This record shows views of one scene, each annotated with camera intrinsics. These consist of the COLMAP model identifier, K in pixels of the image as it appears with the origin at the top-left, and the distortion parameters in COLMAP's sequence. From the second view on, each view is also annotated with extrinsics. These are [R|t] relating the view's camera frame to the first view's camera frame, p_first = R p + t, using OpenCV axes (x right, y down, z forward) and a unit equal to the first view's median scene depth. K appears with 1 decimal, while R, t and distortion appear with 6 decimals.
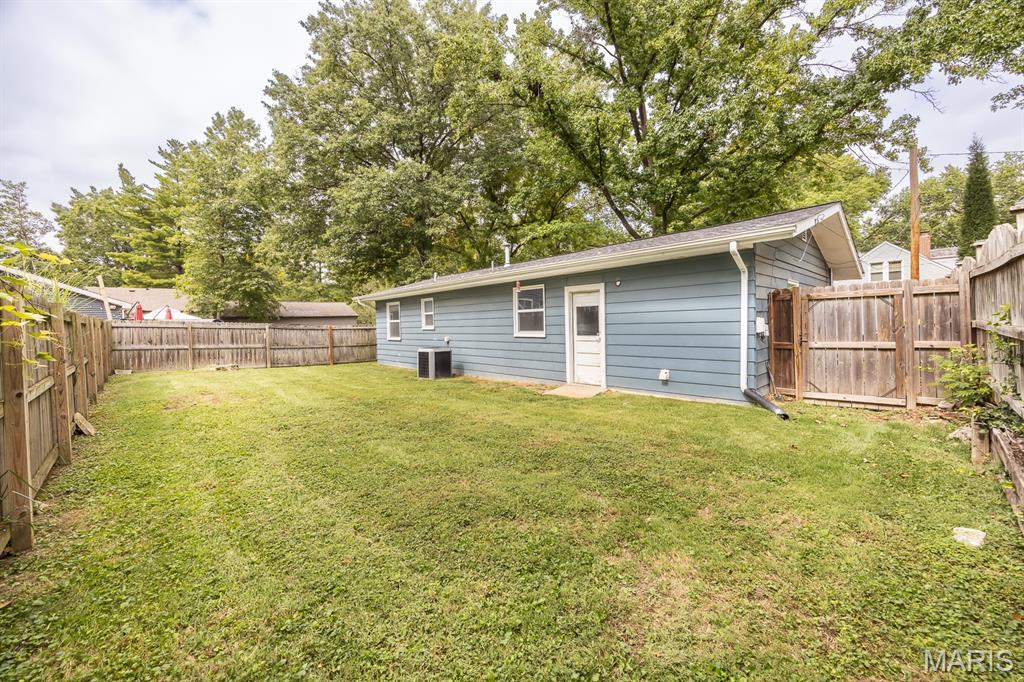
lens RADIAL K [[397.5, 0, 504.6], [0, 397.5, 332.9], [0, 0, 1]] dist [0.008981, 0.000093]
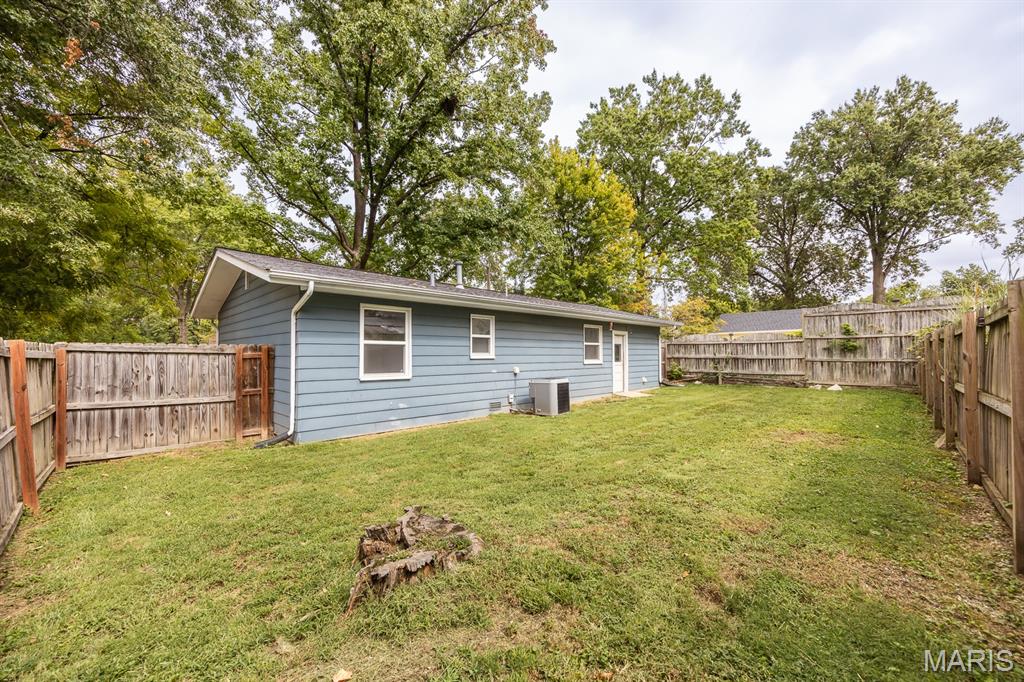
lens RADIAL K [[421.8, 0, 515.8], [0, 421.8, 349.2], [0, 0, 1]] dist [0.002397, 0.000025]
pose [[-0.080152, 0.043016, 0.995854, -1.392667], [0.032990, 0.998636, -0.040481, 0.010618], [-0.996237, 0.029608, -0.081462, 1.461314]]
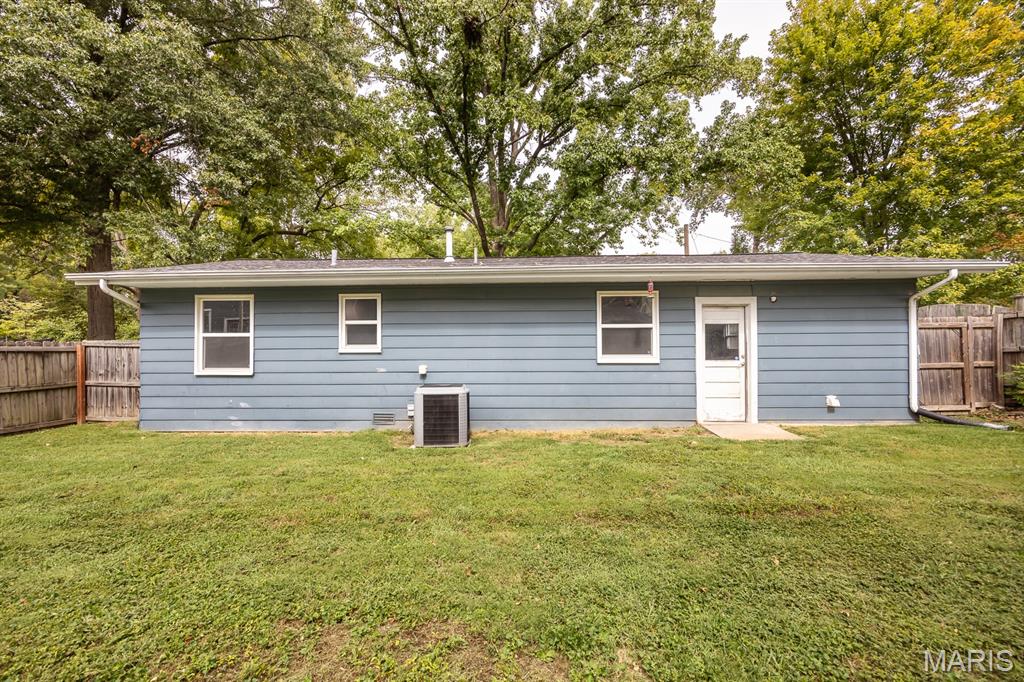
lens RADIAL K [[421.8, 0, 512.9], [0, 421.8, 342.0], [0, 0, 1]] dist [0.002397, 0.000025]
pose [[0.698043, 0.033134, 0.715289, -0.658487], [0.005751, 0.998637, -0.051871, 0.011409], [-0.716033, 0.040321, 0.696901, 0.665699]]
